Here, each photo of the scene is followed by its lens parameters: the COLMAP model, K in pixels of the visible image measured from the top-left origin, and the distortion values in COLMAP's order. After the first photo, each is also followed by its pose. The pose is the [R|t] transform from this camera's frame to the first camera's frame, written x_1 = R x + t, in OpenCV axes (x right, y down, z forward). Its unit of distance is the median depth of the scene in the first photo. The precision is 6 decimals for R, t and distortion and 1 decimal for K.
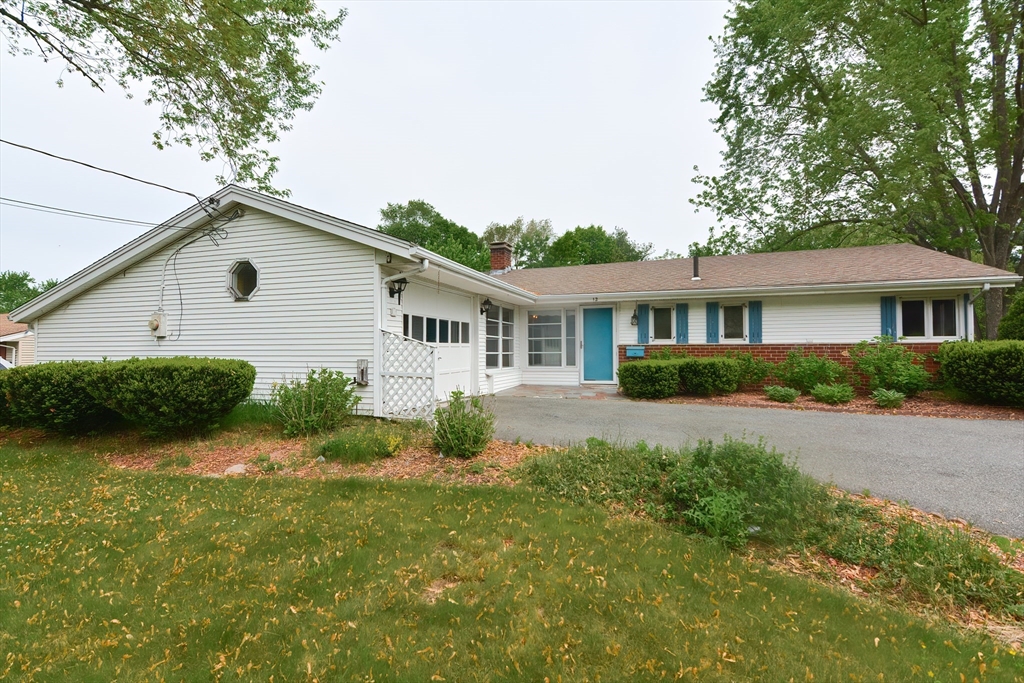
lens RADIAL K [[476.4, 0, 512.0], [0, 476.4, 341.5], [0, 0, 1]] dist [0.034348, -0.014742]
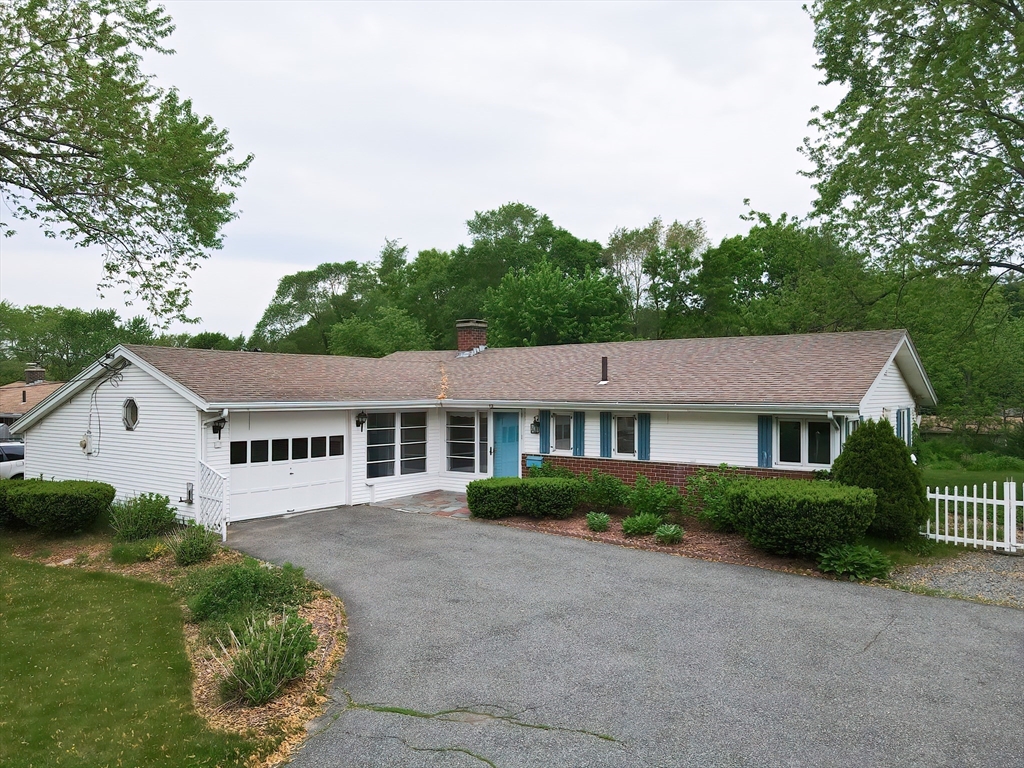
lens RADIAL K [[744.0, 0, 512.0], [0, 744.0, 384.0], [0, 0, 1]] dist [-0.008017, 0.045636]
pose [[0.953850, 0.001621, -0.300280, 0.671640], [0.000683, 0.999971, 0.007568, -0.146235], [0.300284, -0.007424, 0.953821, -0.397032]]
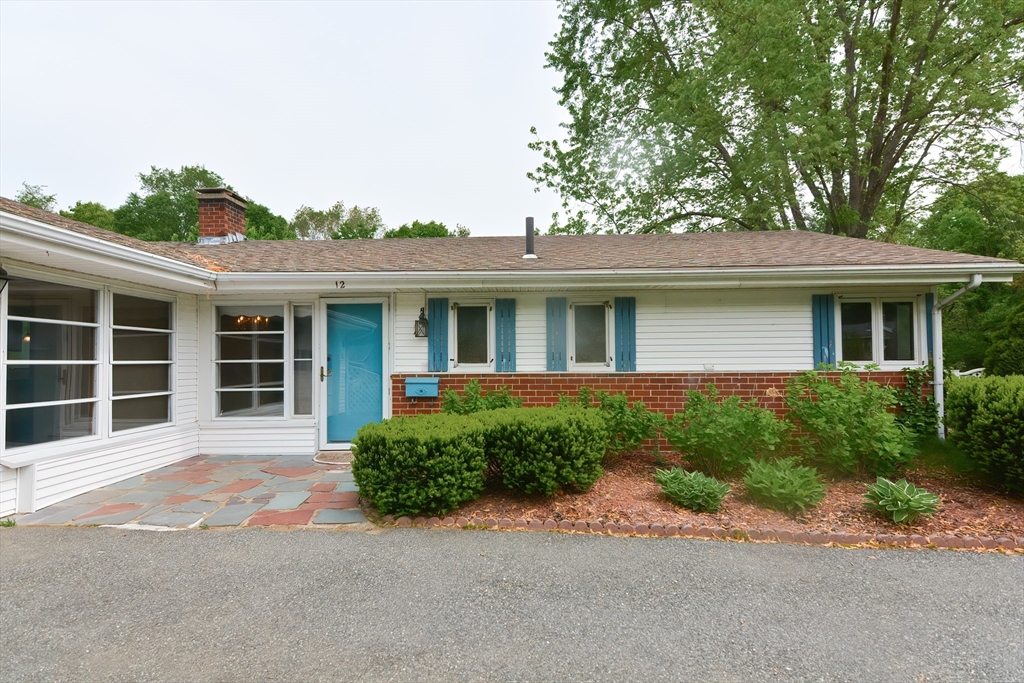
lens RADIAL K [[498.0, 0, 506.3], [0, 498.0, 346.4], [0, 0, 1]] dist [0.018809, -0.001032]
pose [[0.956541, 0.004545, 0.291562, 0.194428], [-0.001895, 0.999954, -0.009372, -0.019615], [-0.291592, 0.008412, 0.956506, 0.464360]]
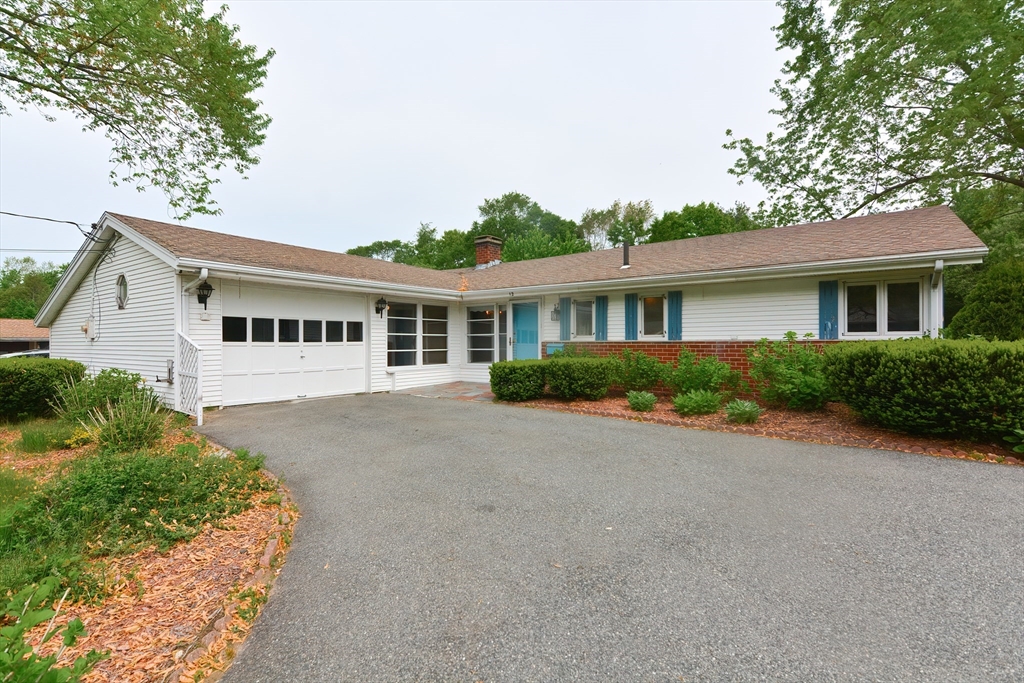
lens RADIAL K [[485.3, 0, 510.1], [0, 485.3, 335.9], [0, 0, 1]] dist [0.036412, -0.016808]
pose [[0.955518, -0.004627, -0.294895, 0.468915], [0.007248, 0.999943, 0.007796, -0.012839], [0.294842, -0.009587, 0.955498, 0.078034]]
